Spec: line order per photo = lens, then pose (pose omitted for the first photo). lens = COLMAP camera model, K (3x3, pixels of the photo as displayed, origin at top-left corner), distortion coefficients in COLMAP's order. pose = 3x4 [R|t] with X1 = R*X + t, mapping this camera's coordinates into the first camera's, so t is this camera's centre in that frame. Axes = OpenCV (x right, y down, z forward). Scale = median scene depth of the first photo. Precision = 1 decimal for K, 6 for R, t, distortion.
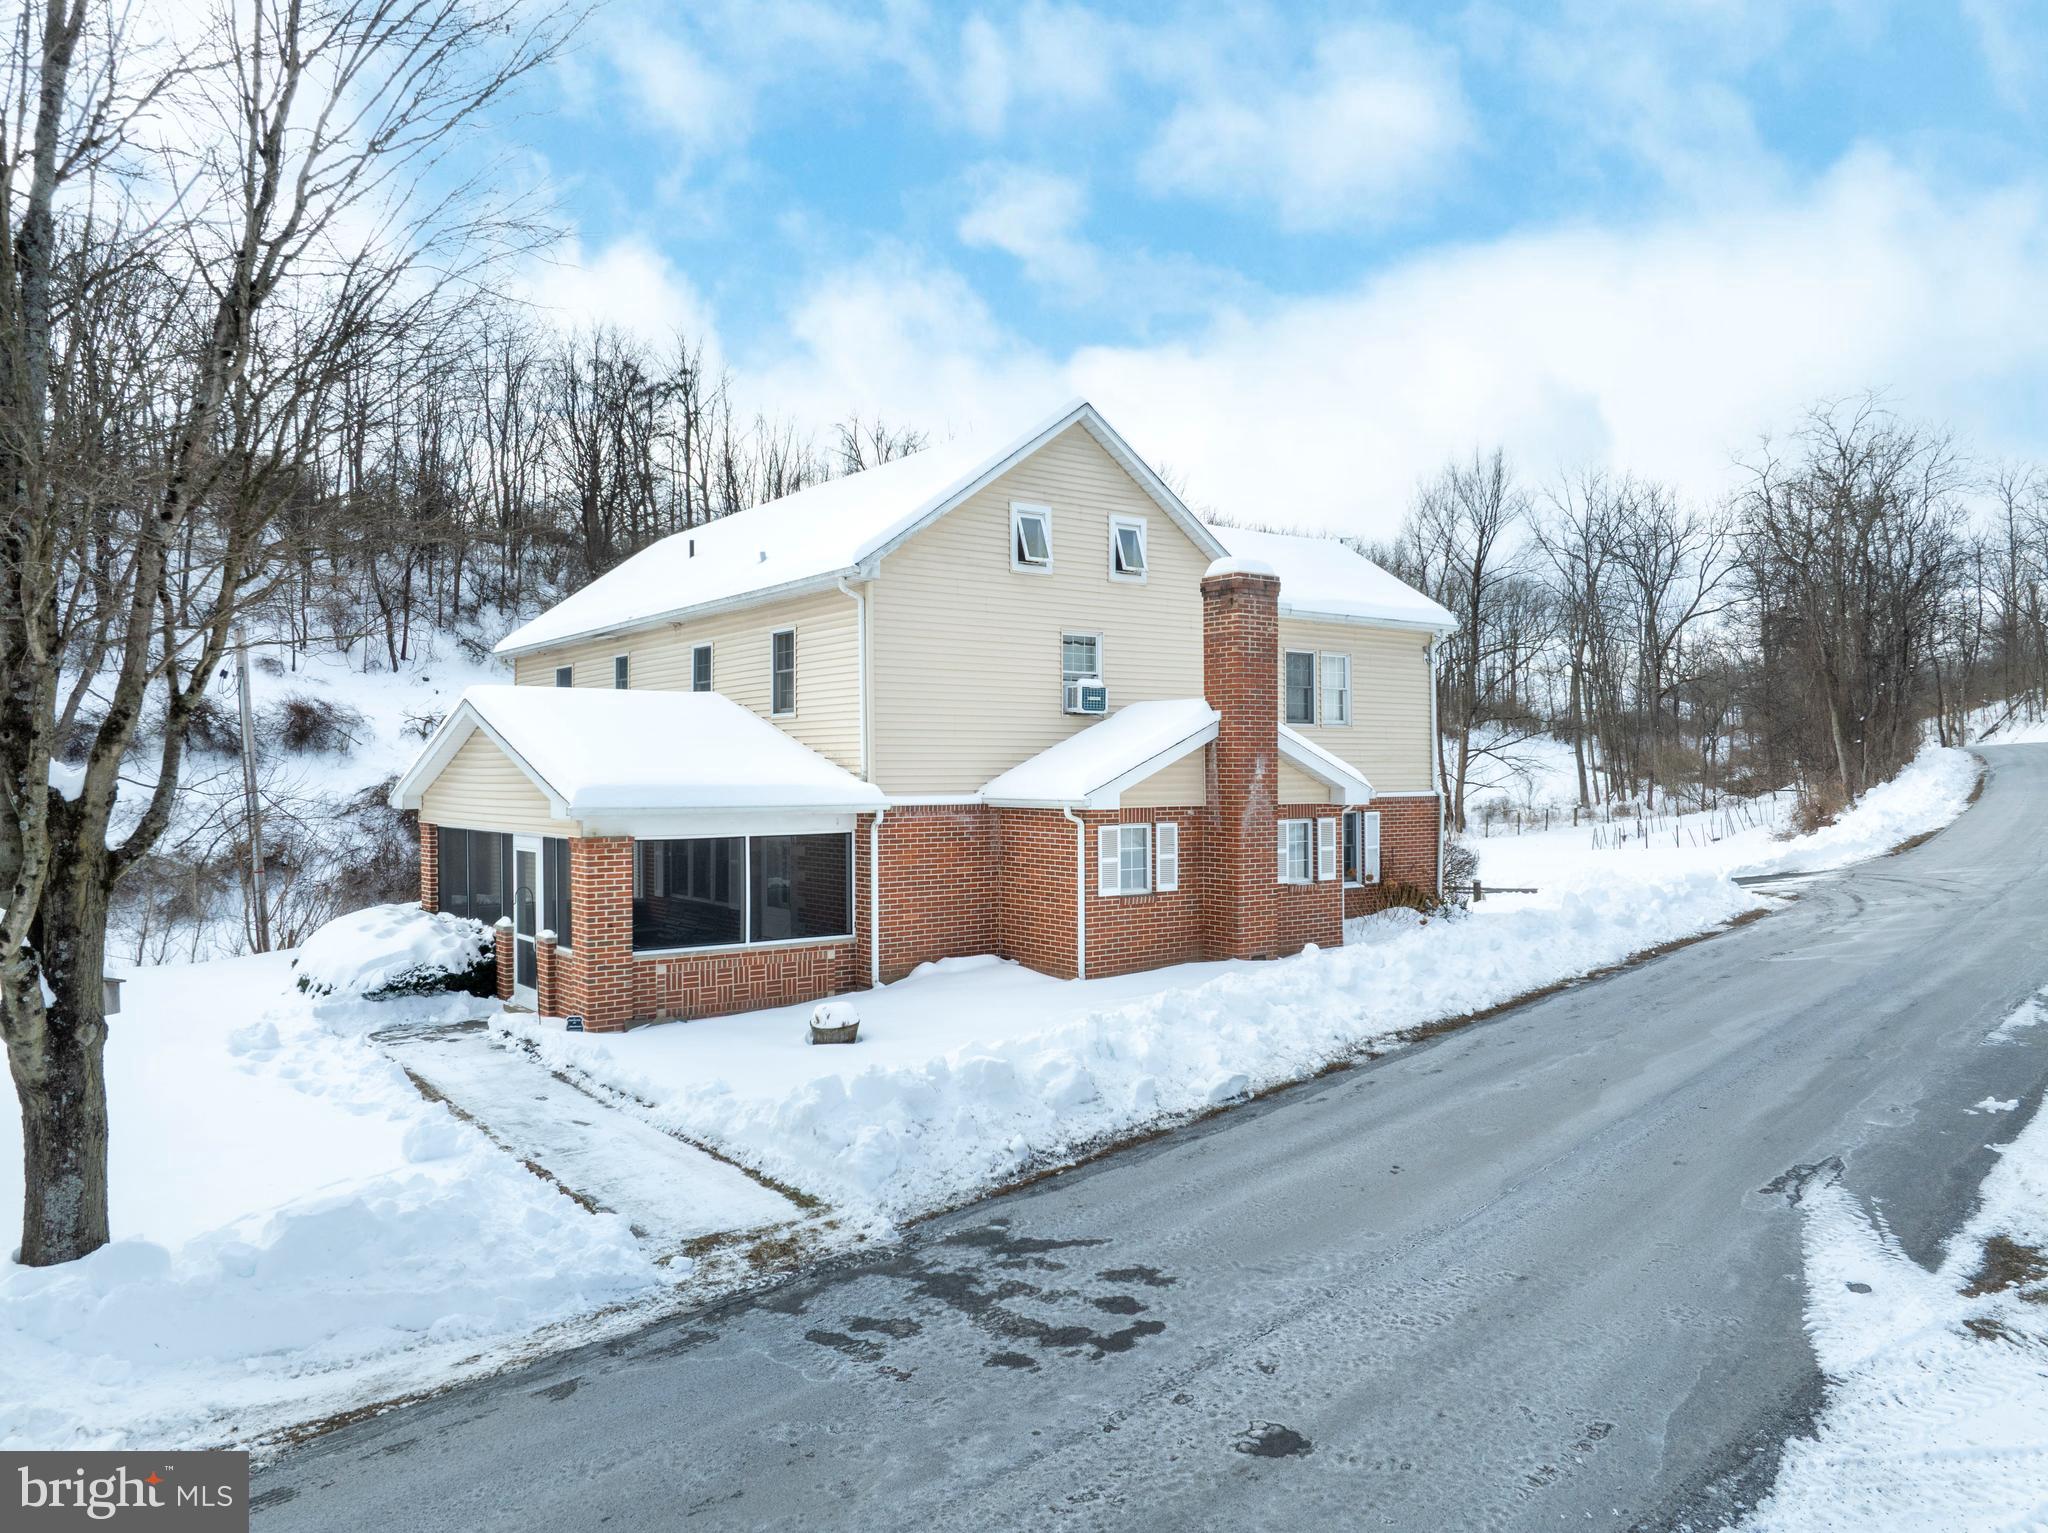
lens RADIAL K [[1411.4, 0, 1024.0], [0, 1411.4, 766.5], [0, 0, 1]] dist [-0.003683, -0.026249]
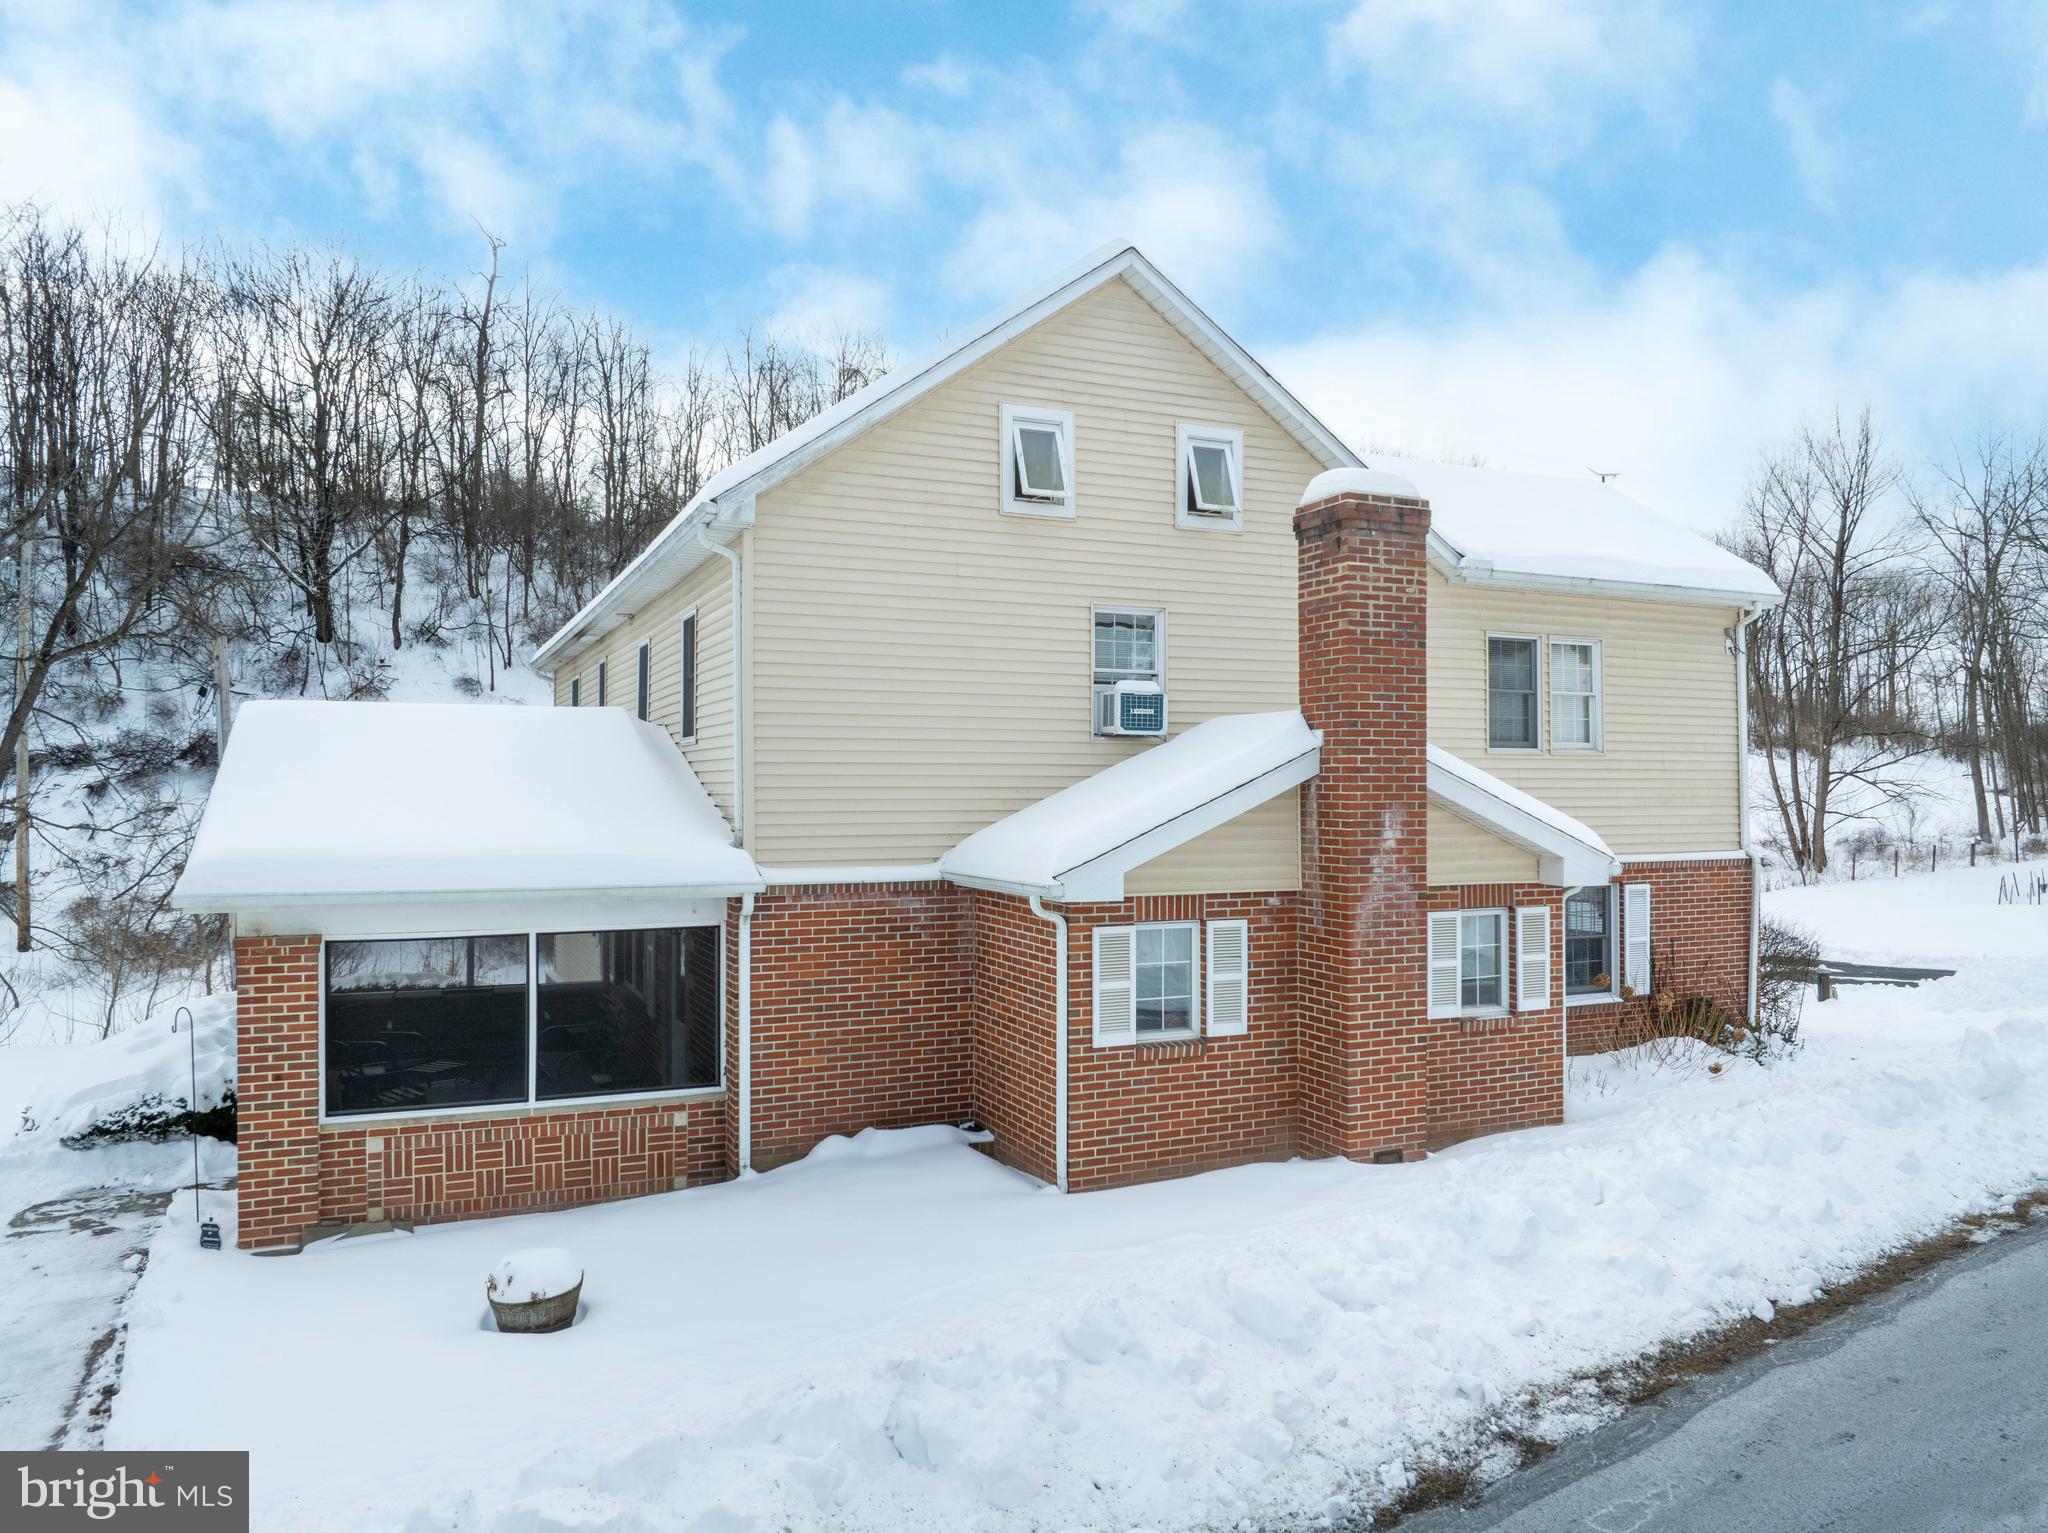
lens RADIAL K [[1424.1, 0, 1031.7], [0, 1424.1, 765.4], [0, 0, 1]] dist [-0.045937, 0.026402]
pose [[0.976670, -0.000028, -0.214746, 0.137789], [-0.002723, 0.999918, -0.012516, -0.015922], [0.214729, 0.012808, 0.976590, 0.368935]]
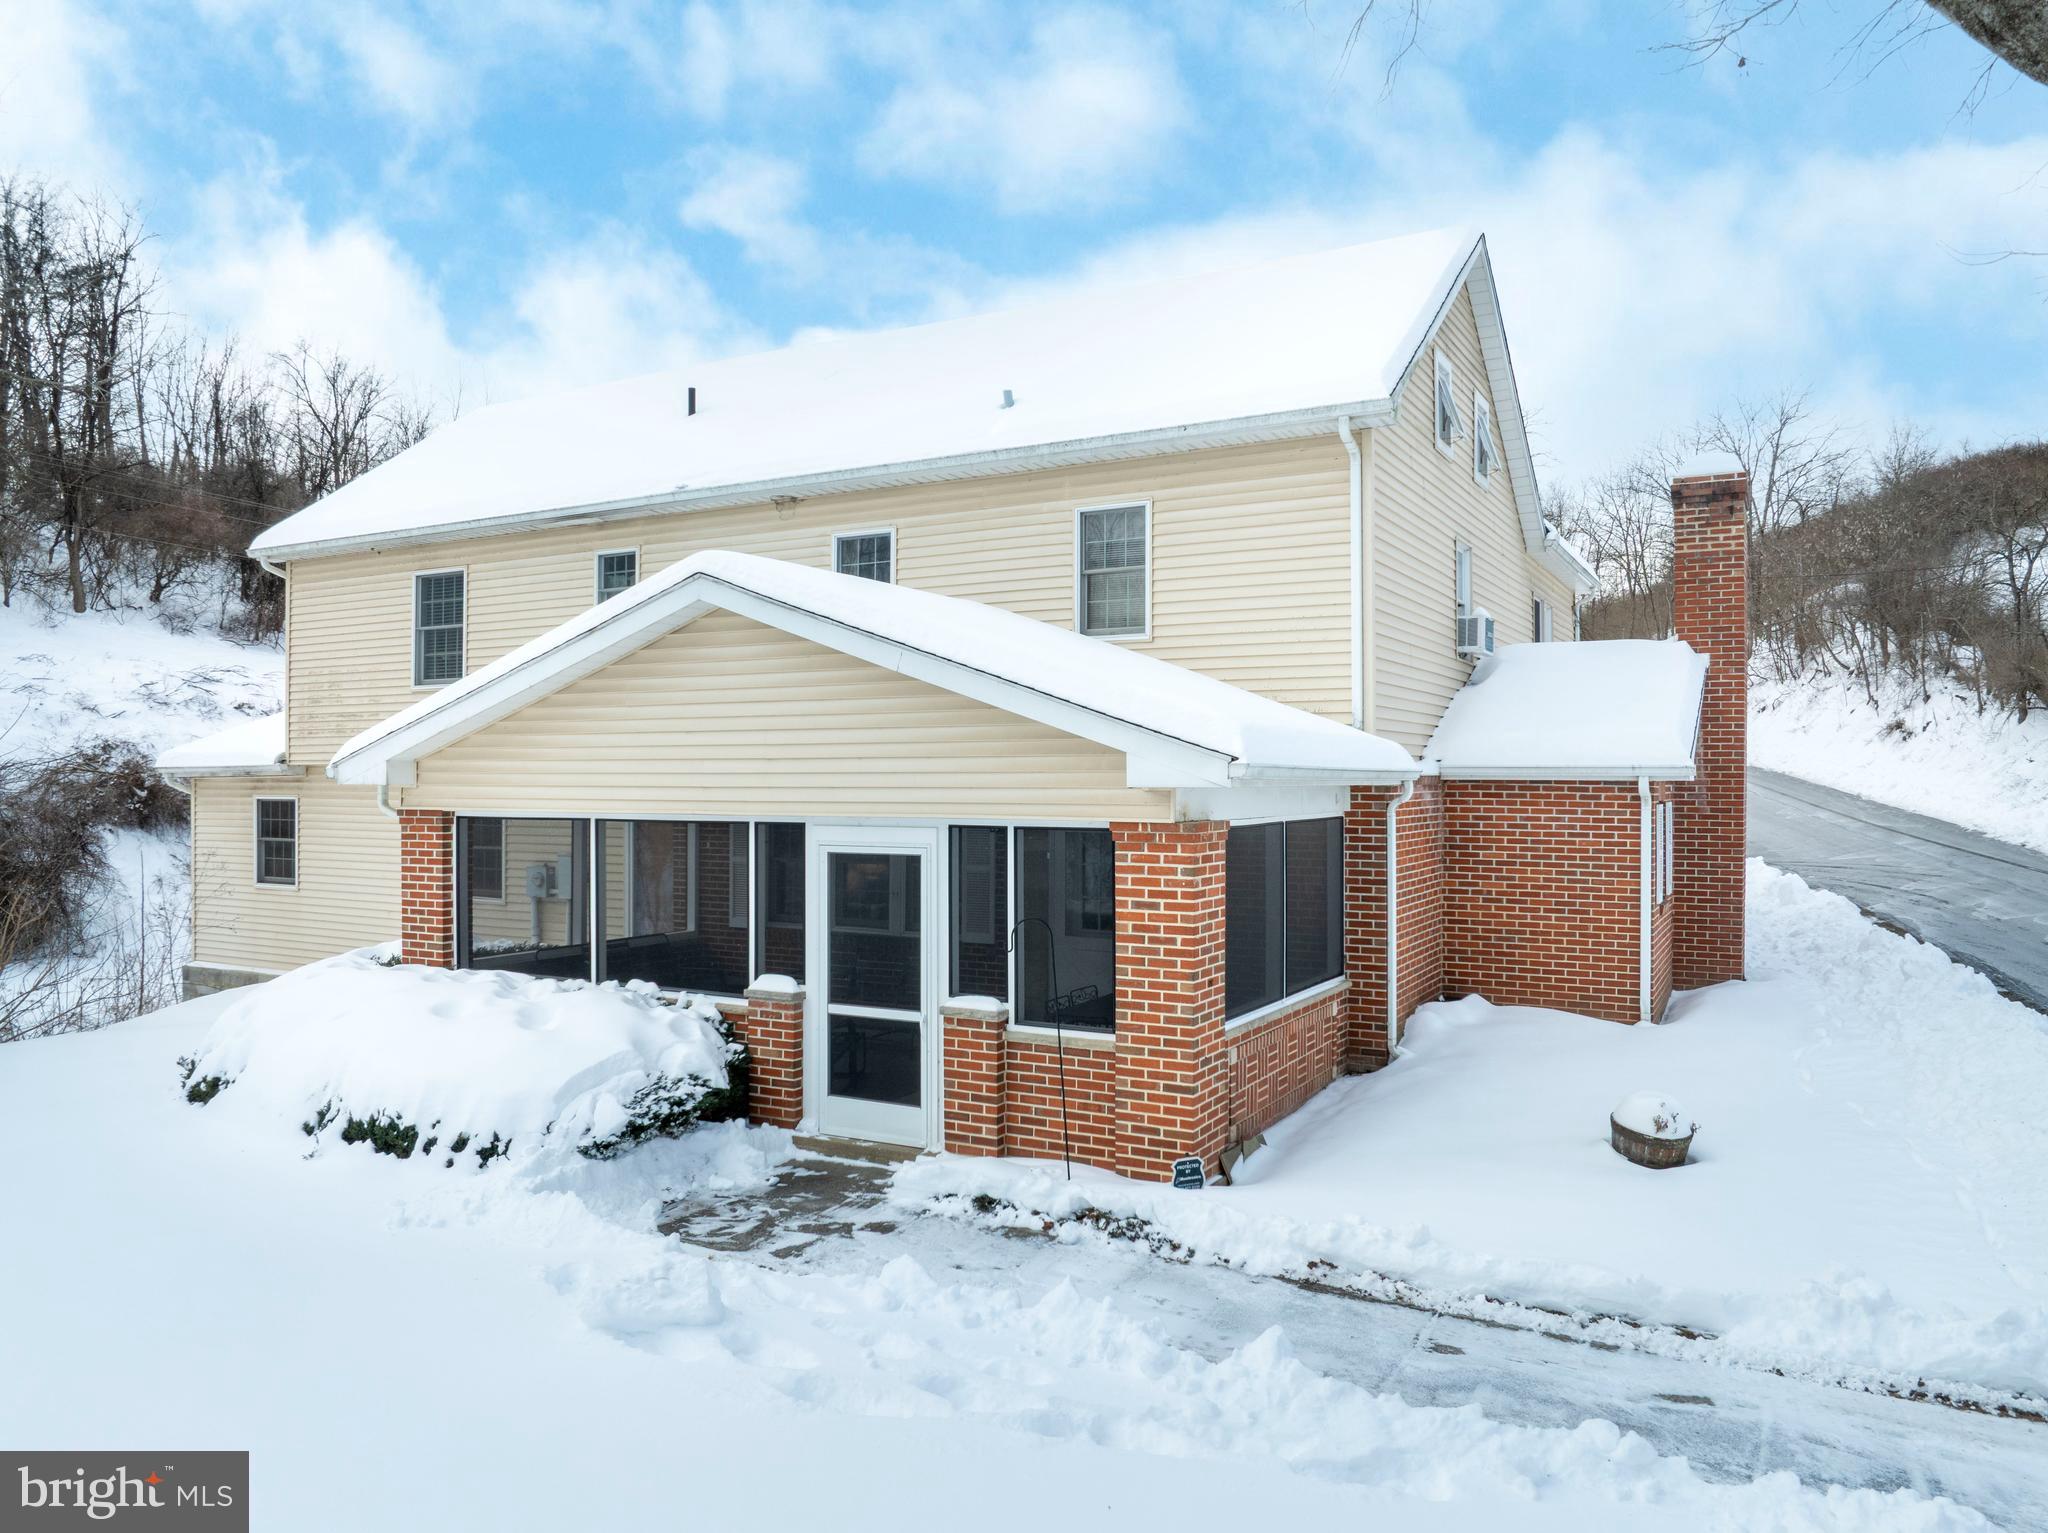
lens RADIAL K [[1411.4, 0, 1024.0], [0, 1411.4, 766.5], [0, 0, 1]] dist [-0.003683, -0.026249]
pose [[0.911907, 0.009096, 0.410297, -0.471290], [-0.006892, 0.999953, -0.006851, 0.026649], [-0.410340, 0.003420, 0.911926, 0.429035]]
